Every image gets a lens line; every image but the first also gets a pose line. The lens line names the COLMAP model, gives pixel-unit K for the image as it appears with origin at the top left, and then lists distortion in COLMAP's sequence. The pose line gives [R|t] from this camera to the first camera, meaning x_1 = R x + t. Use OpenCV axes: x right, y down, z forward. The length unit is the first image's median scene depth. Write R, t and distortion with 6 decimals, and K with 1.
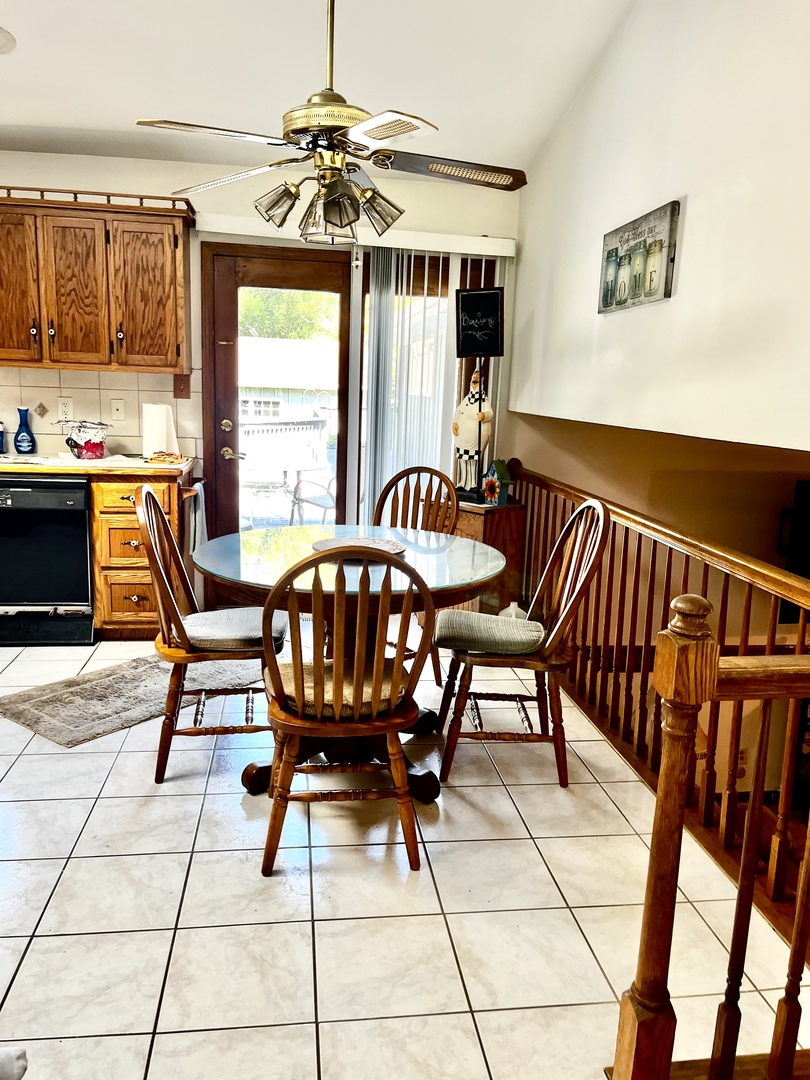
lens RADIAL K [[816.3, 0, 399.5], [0, 816.3, 540.5], [0, 0, 1]] dist [0.049472, -0.068899]
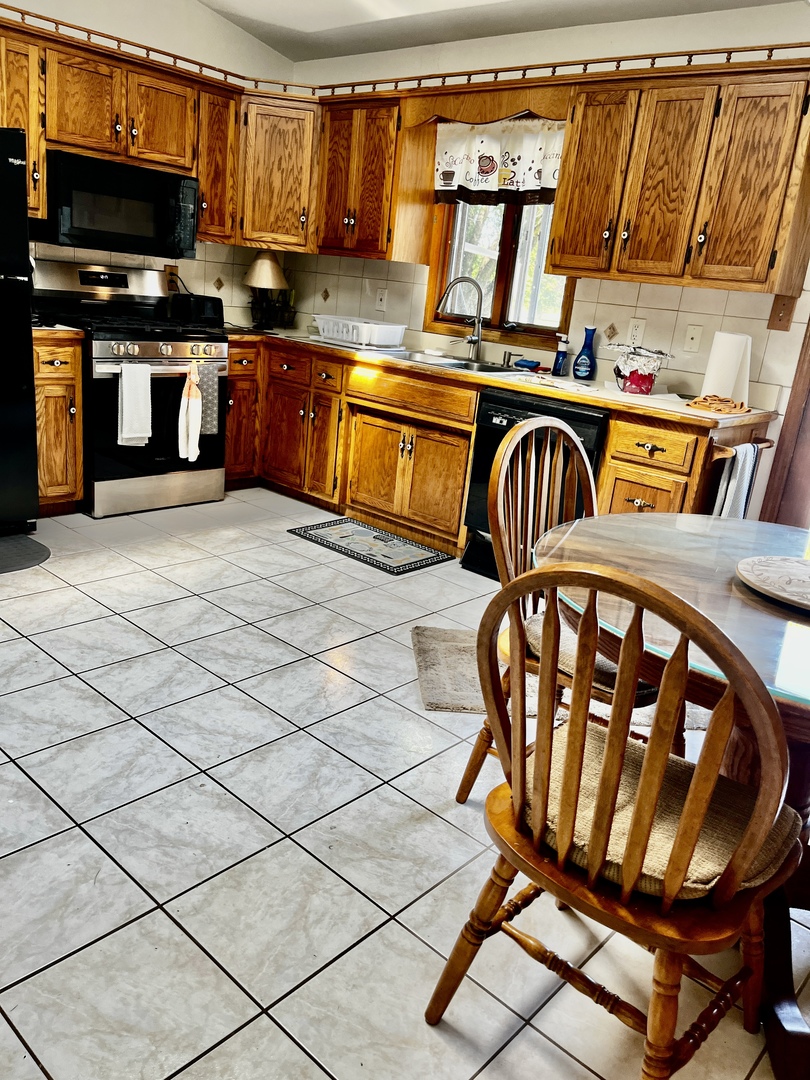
lens RADIAL K [[816.3, 0, 403.7], [0, 816.3, 536.7], [0, 0, 1]] dist [0.049472, -0.068899]
pose [[0.646956, 0.254480, -0.718810, 0.108436], [-0.220888, 0.964795, 0.142758, -0.027600], [0.729833, 0.066418, 0.680391, 0.287870]]
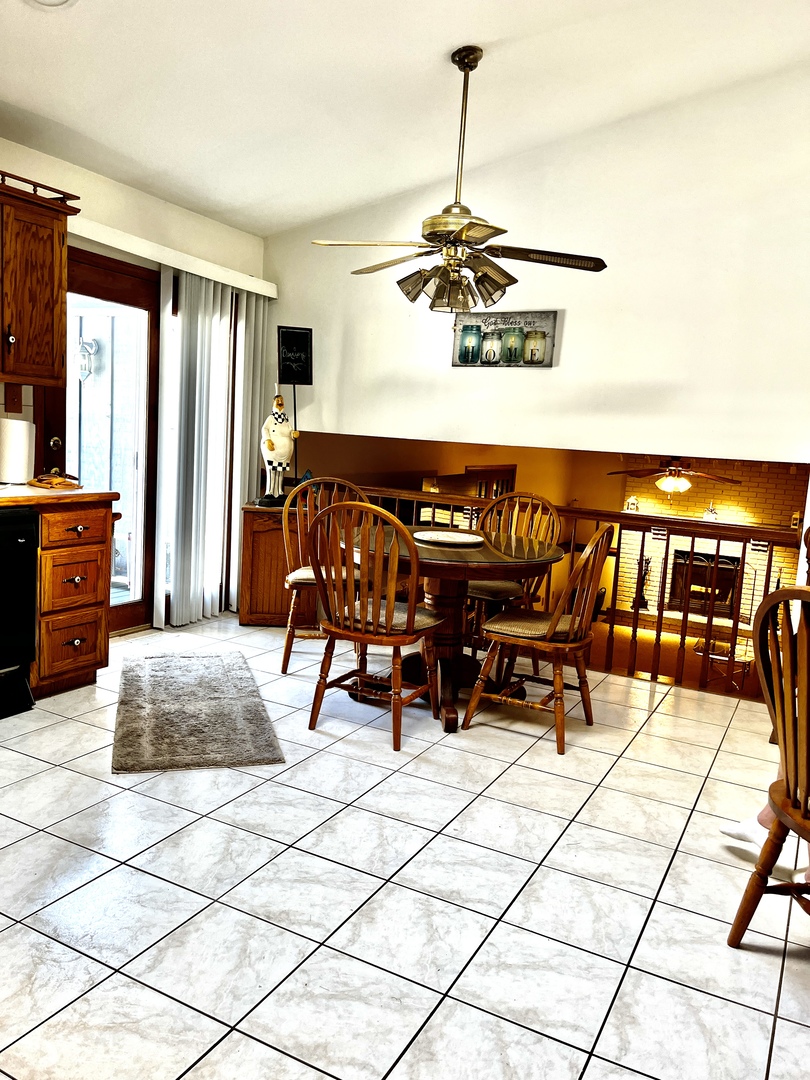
lens RADIAL K [[816.3, 0, 404.5], [0, 816.3, 541.1], [0, 0, 1]] dist [0.049472, -0.068899]
pose [[0.578101, -0.107657, 0.808832, -0.818163], [0.111623, 0.992373, 0.052305, -0.043669], [-0.808294, 0.060047, 0.585709, 0.192321]]
